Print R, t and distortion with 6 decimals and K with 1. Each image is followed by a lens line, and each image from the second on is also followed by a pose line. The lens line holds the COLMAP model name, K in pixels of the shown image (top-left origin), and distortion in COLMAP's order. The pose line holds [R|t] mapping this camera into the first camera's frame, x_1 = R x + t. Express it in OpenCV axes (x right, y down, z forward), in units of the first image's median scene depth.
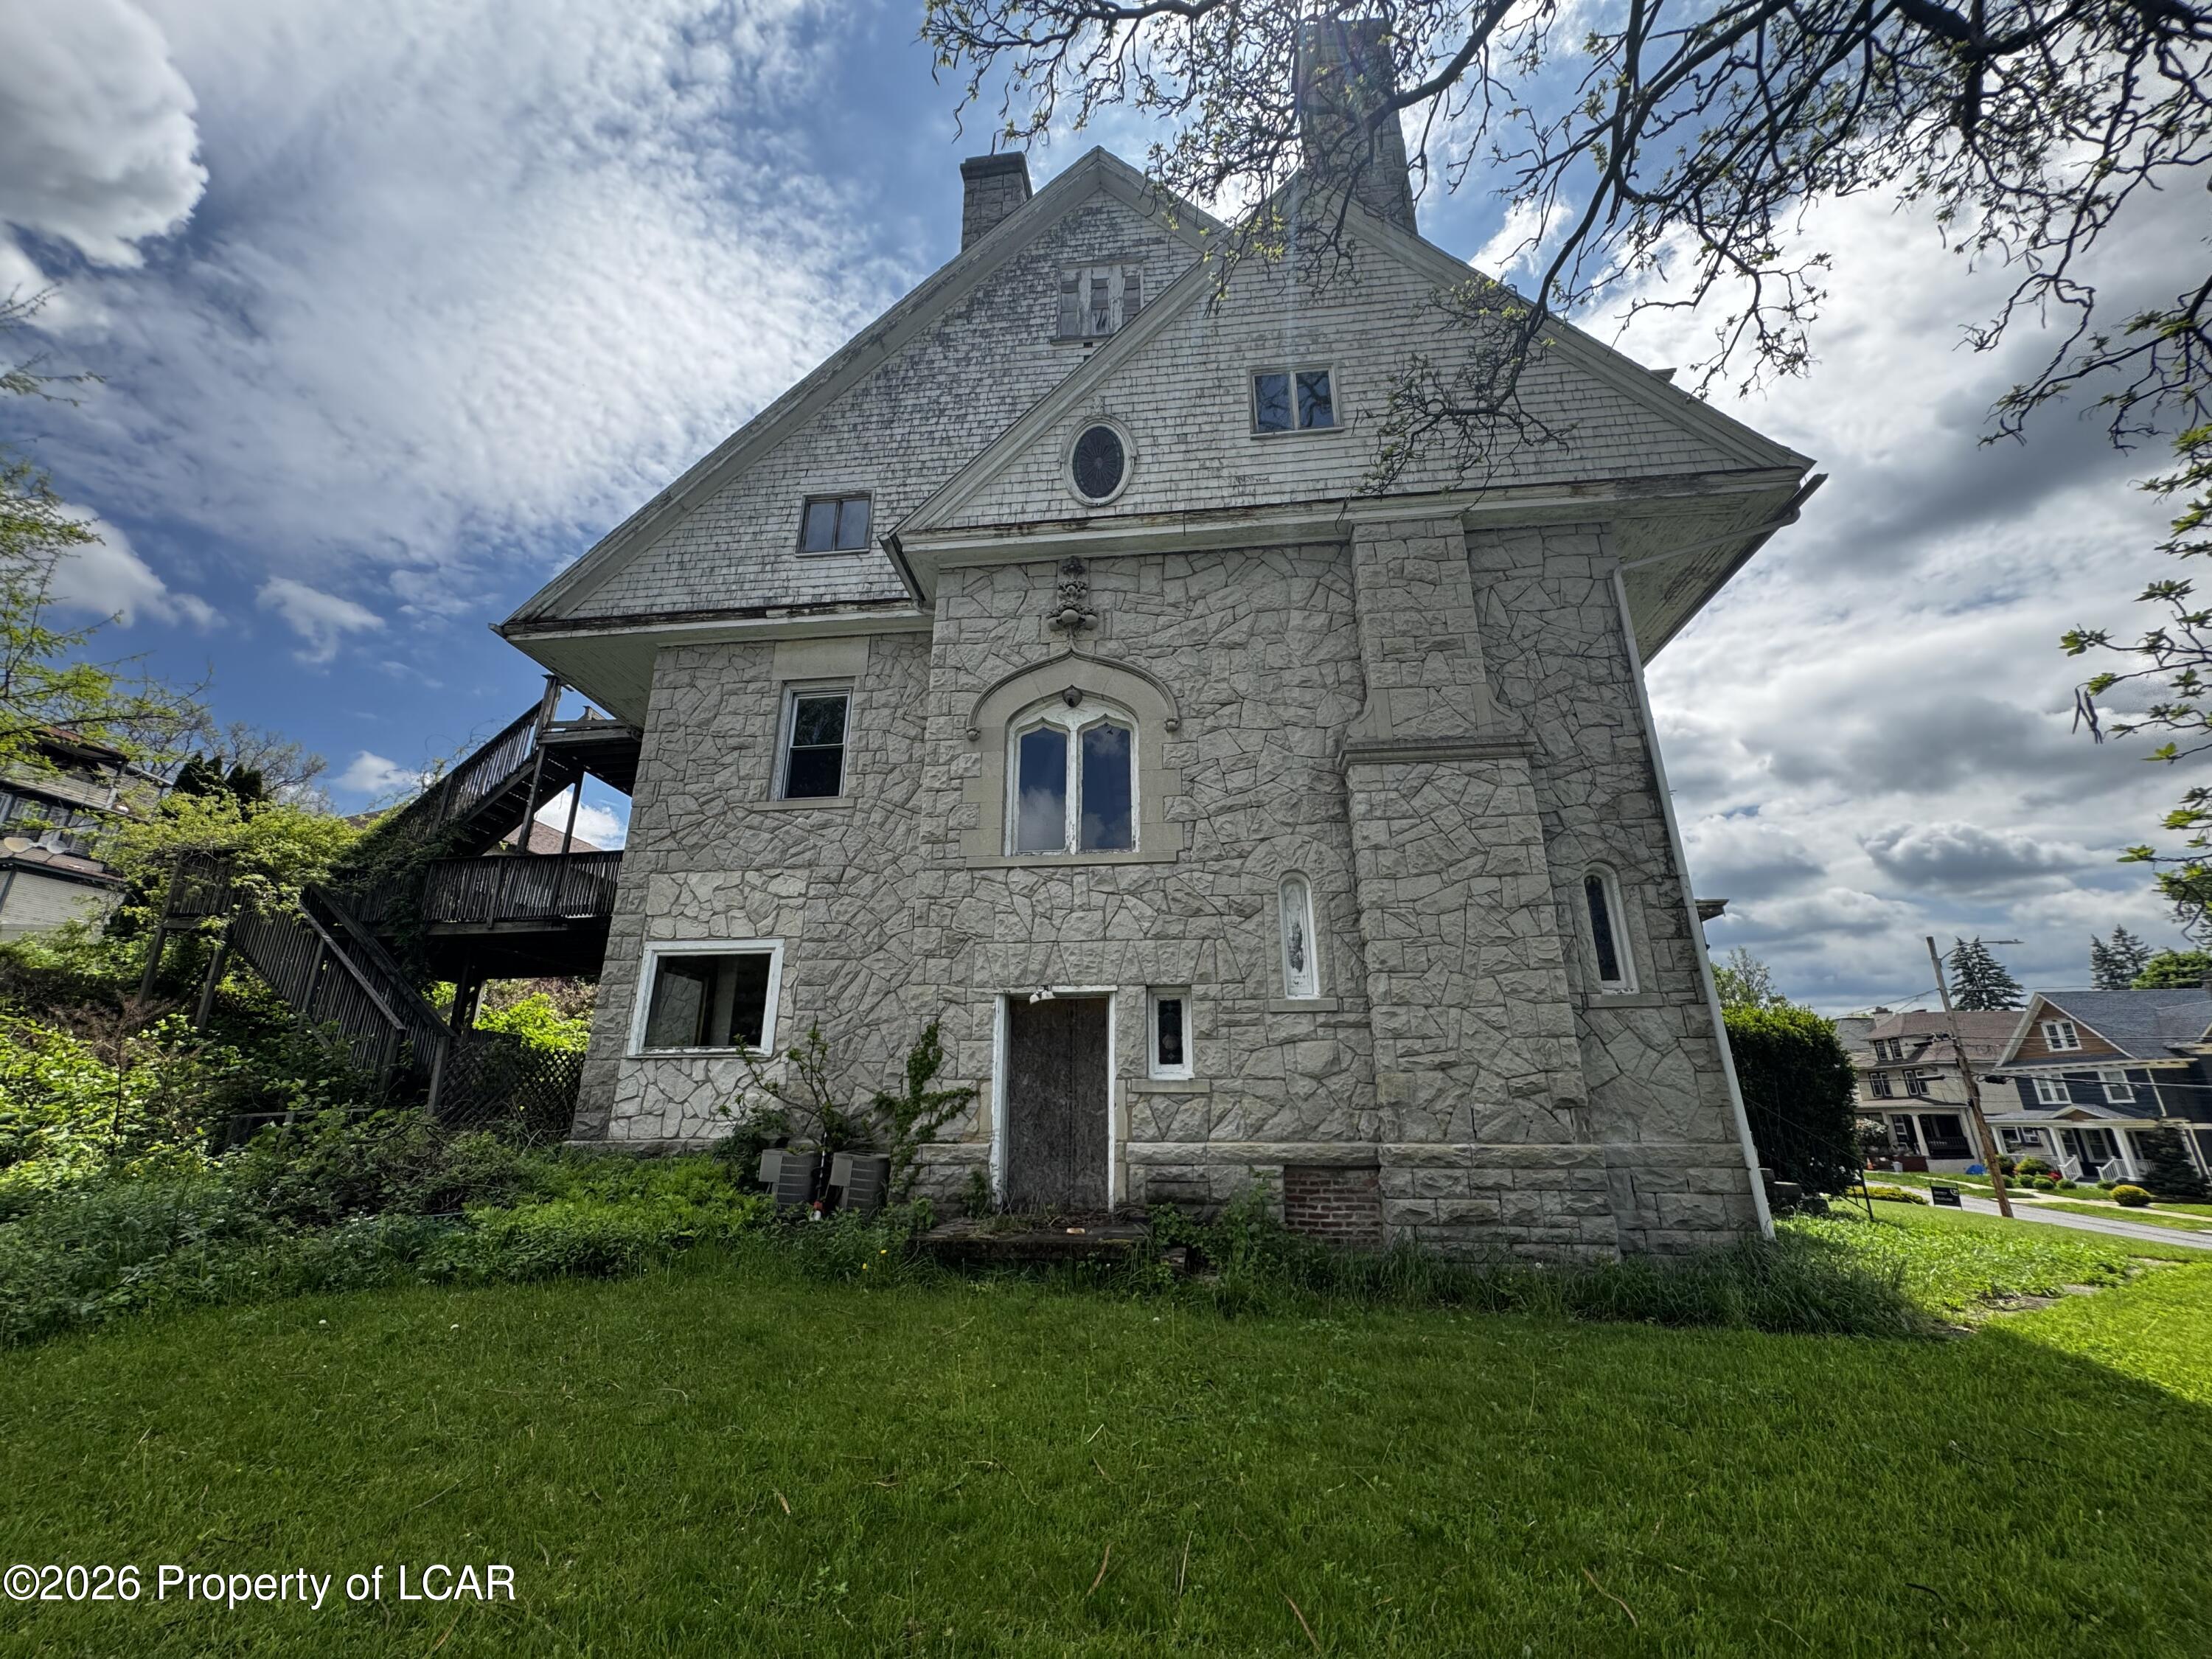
lens RADIAL K [[881.4, 0, 1105.6], [0, 881.4, 830.4], [0, 0, 1]] dist [-0.003835, 0.001805]
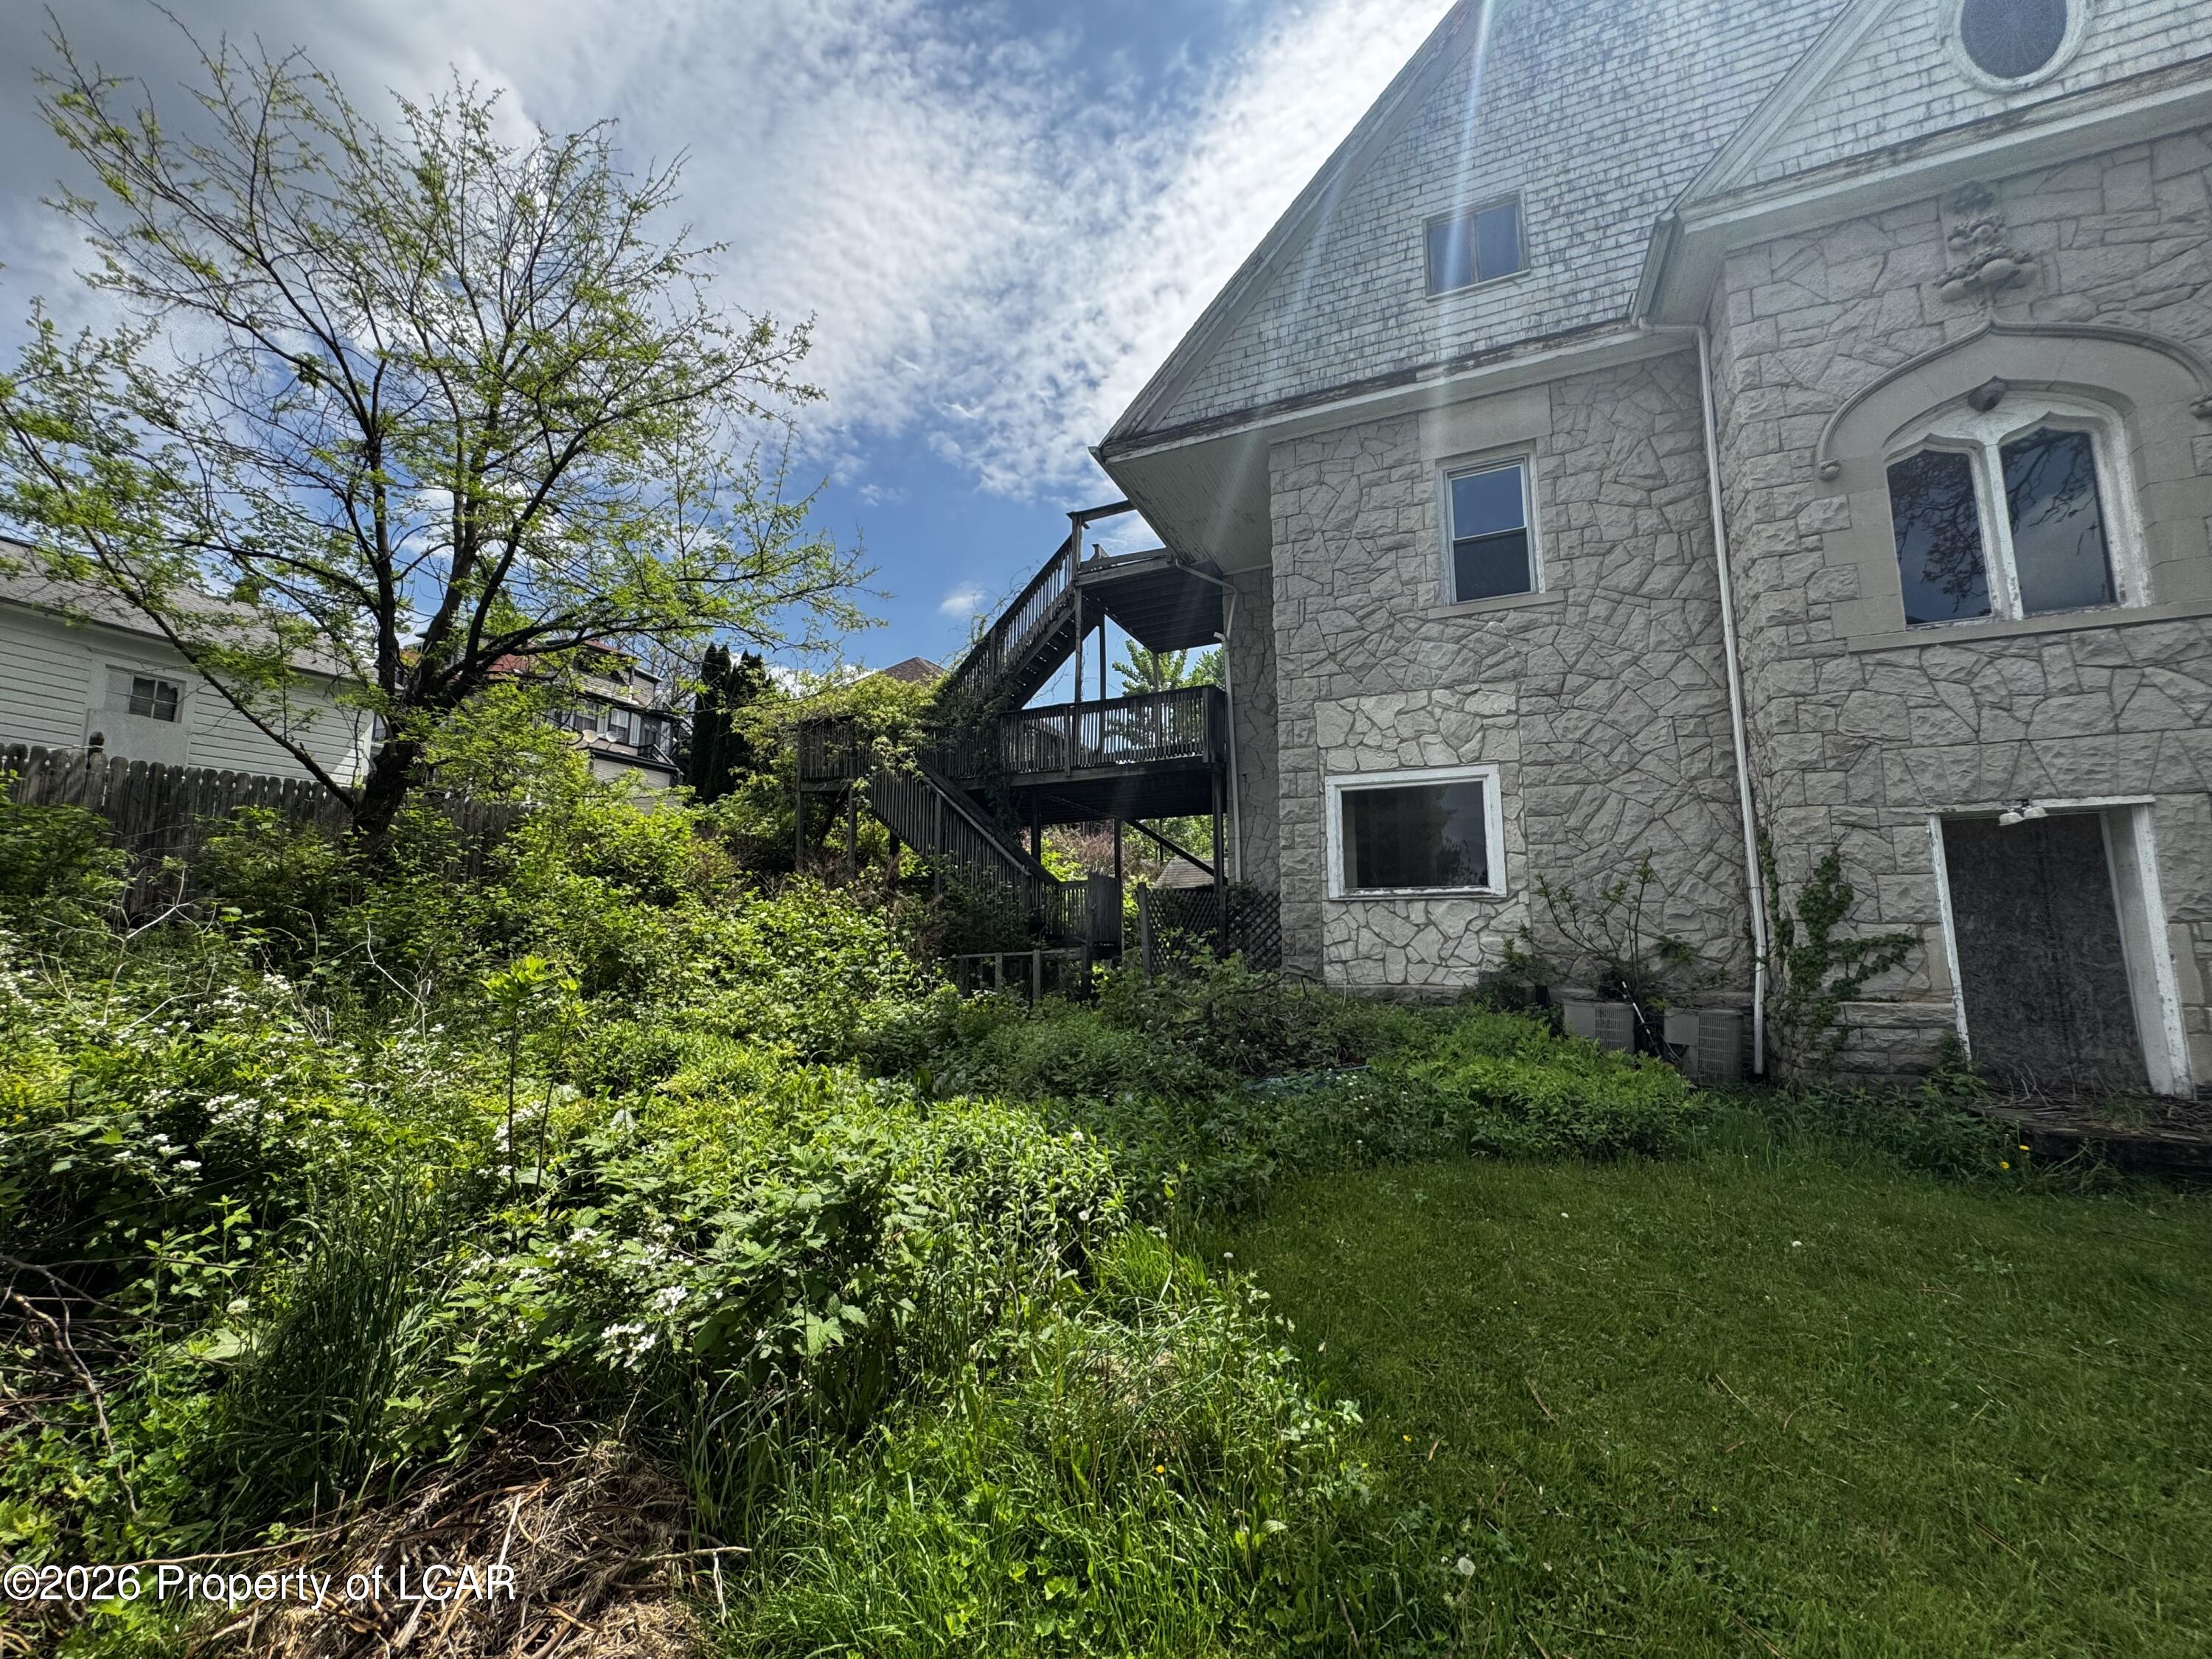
lens RADIAL K [[881.4, 0, 1100.1], [0, 881.4, 828.2], [0, 0, 1]] dist [-0.003835, 0.001805]
pose [[0.952504, -0.036081, -0.302379, -0.495754], [0.090171, 0.981844, 0.166885, 0.006079], [0.290868, -0.186225, 0.938465, 0.069122]]
